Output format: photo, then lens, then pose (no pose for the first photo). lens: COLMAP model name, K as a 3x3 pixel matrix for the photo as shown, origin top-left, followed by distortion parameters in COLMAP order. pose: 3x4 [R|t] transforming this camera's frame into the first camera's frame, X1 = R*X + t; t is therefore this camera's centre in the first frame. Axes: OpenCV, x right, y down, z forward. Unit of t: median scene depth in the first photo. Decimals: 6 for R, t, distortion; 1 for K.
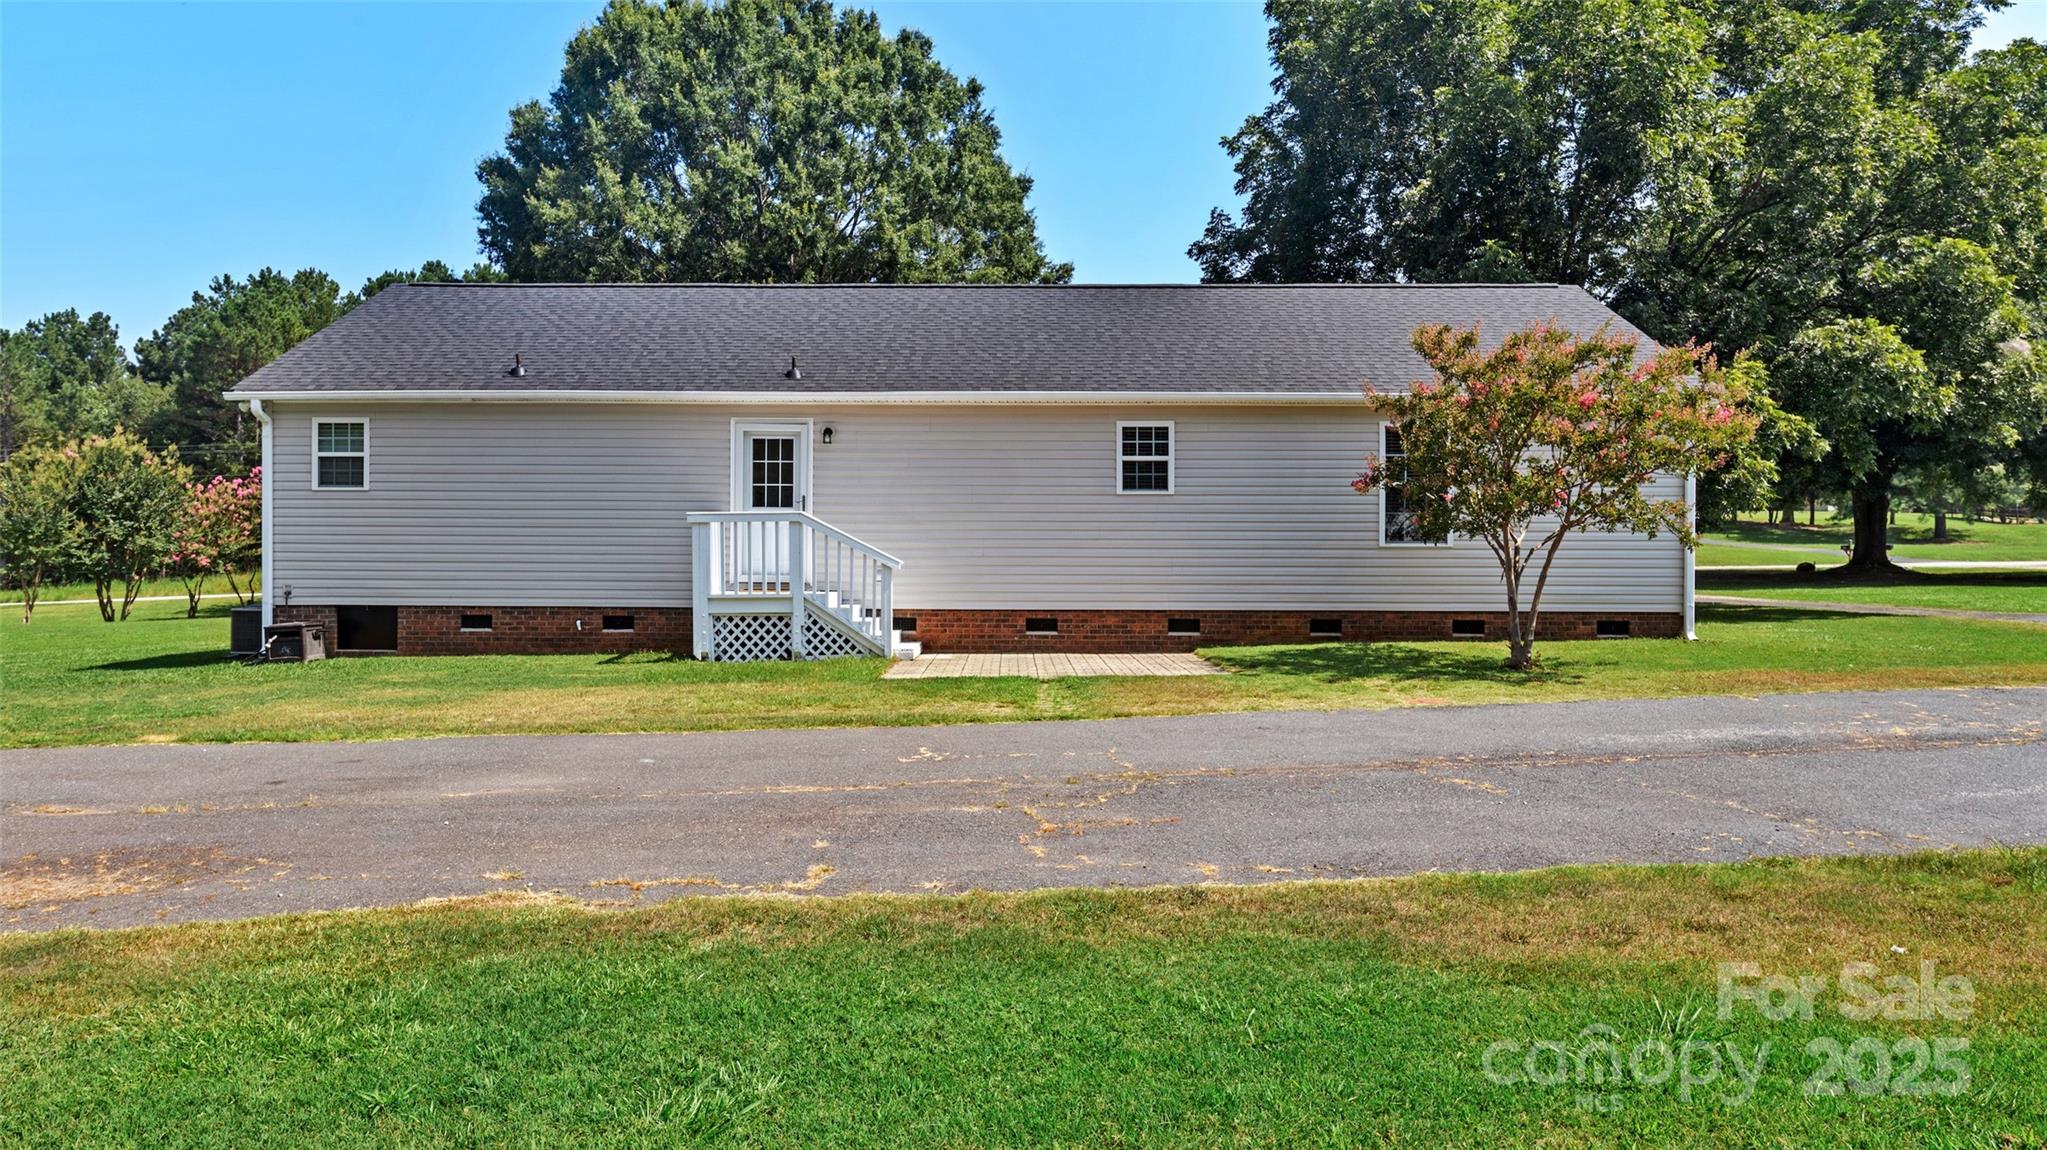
lens RADIAL K [[1363.9, 0, 1016.8], [0, 1363.9, 552.4], [0, 0, 1]] dist [0.001150, 0.002634]
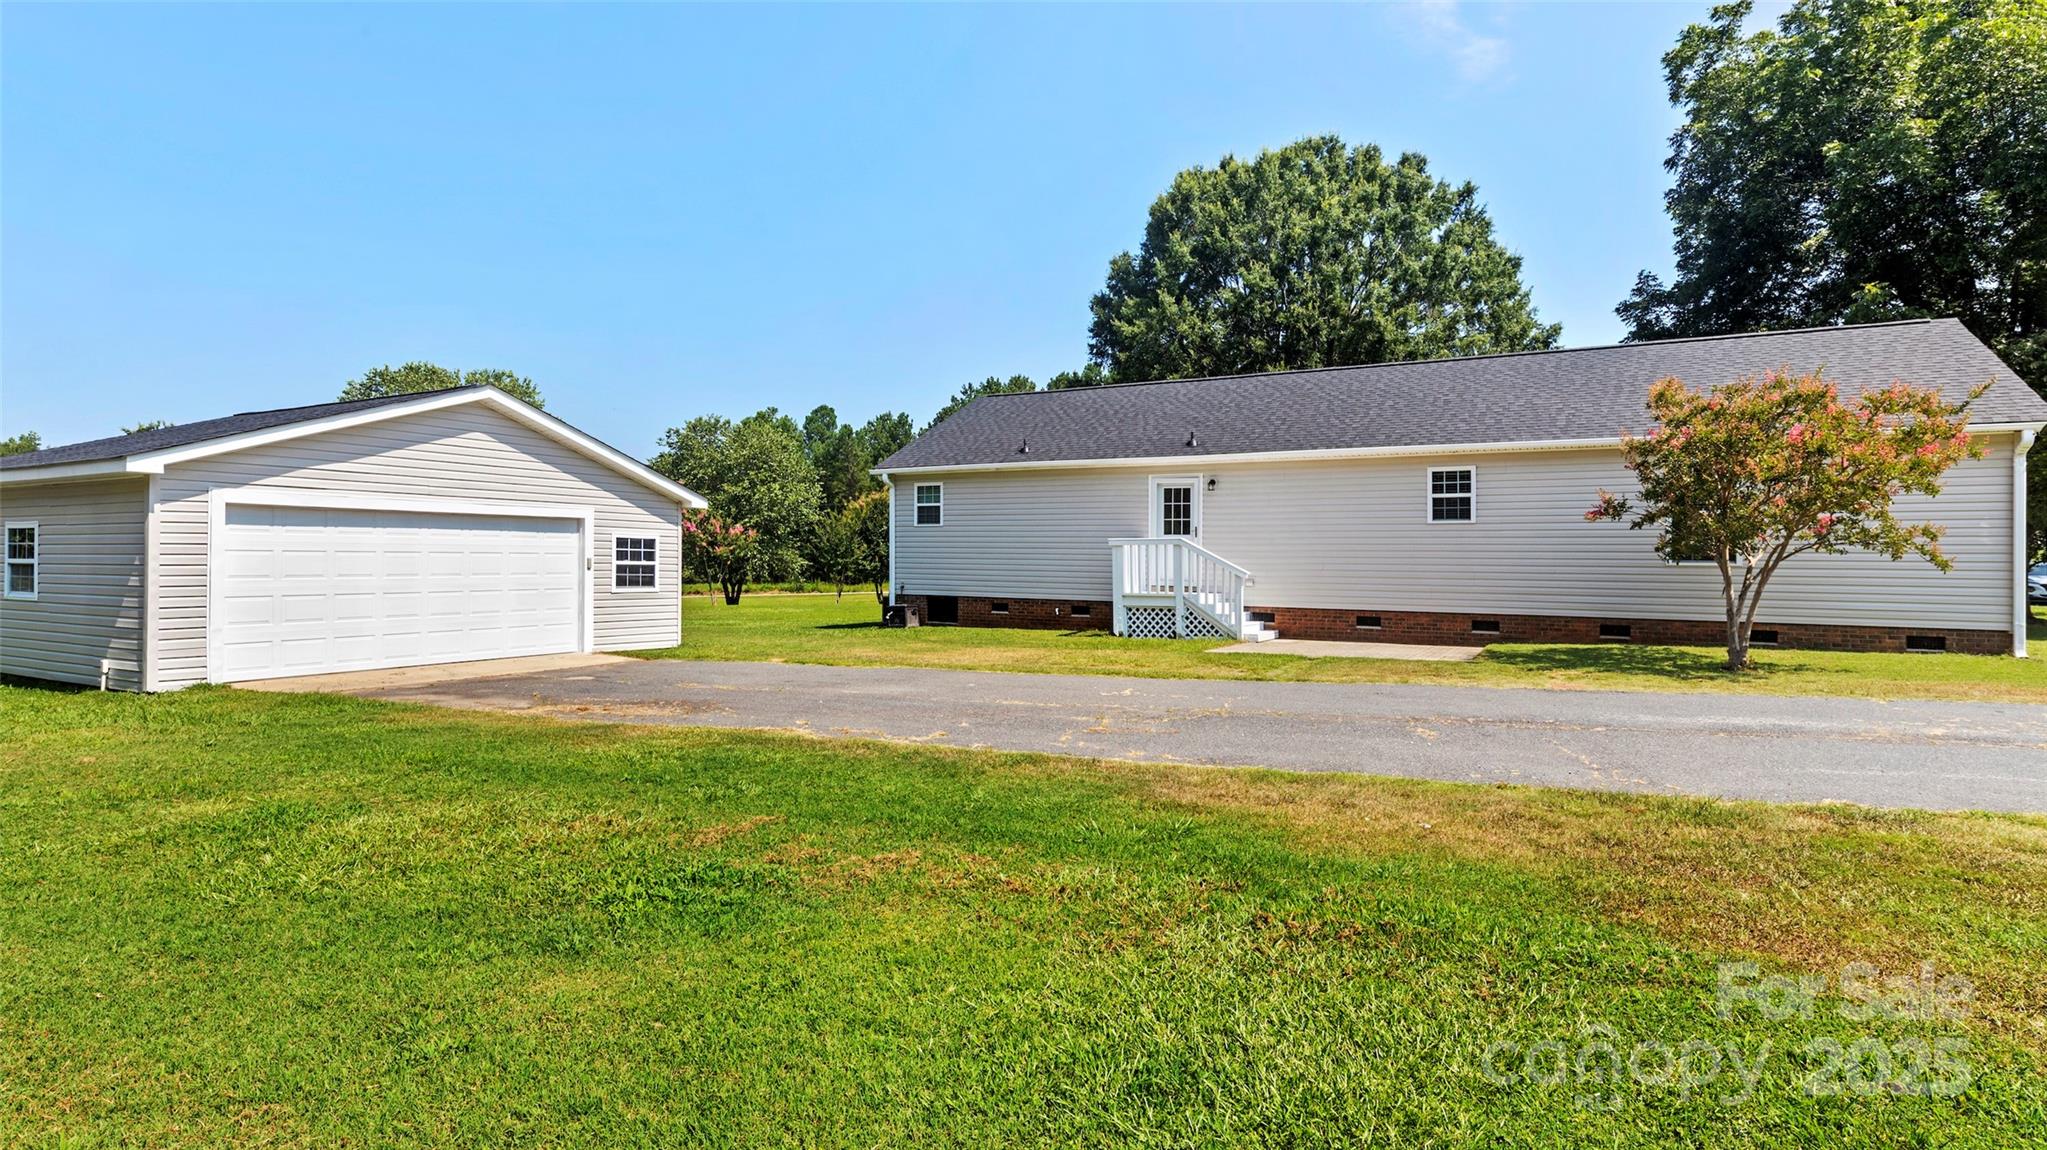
lens RADIAL K [[1051.2, 0, 1023.5], [0, 1051.2, 575.0], [0, 0, 1]] dist [-0.001084, -0.000205]
pose [[0.875682, 0.013057, -0.482711, 0.105636], [-0.008460, 0.999896, 0.011700, -0.000796], [0.482814, -0.006162, 0.875701, -0.033350]]
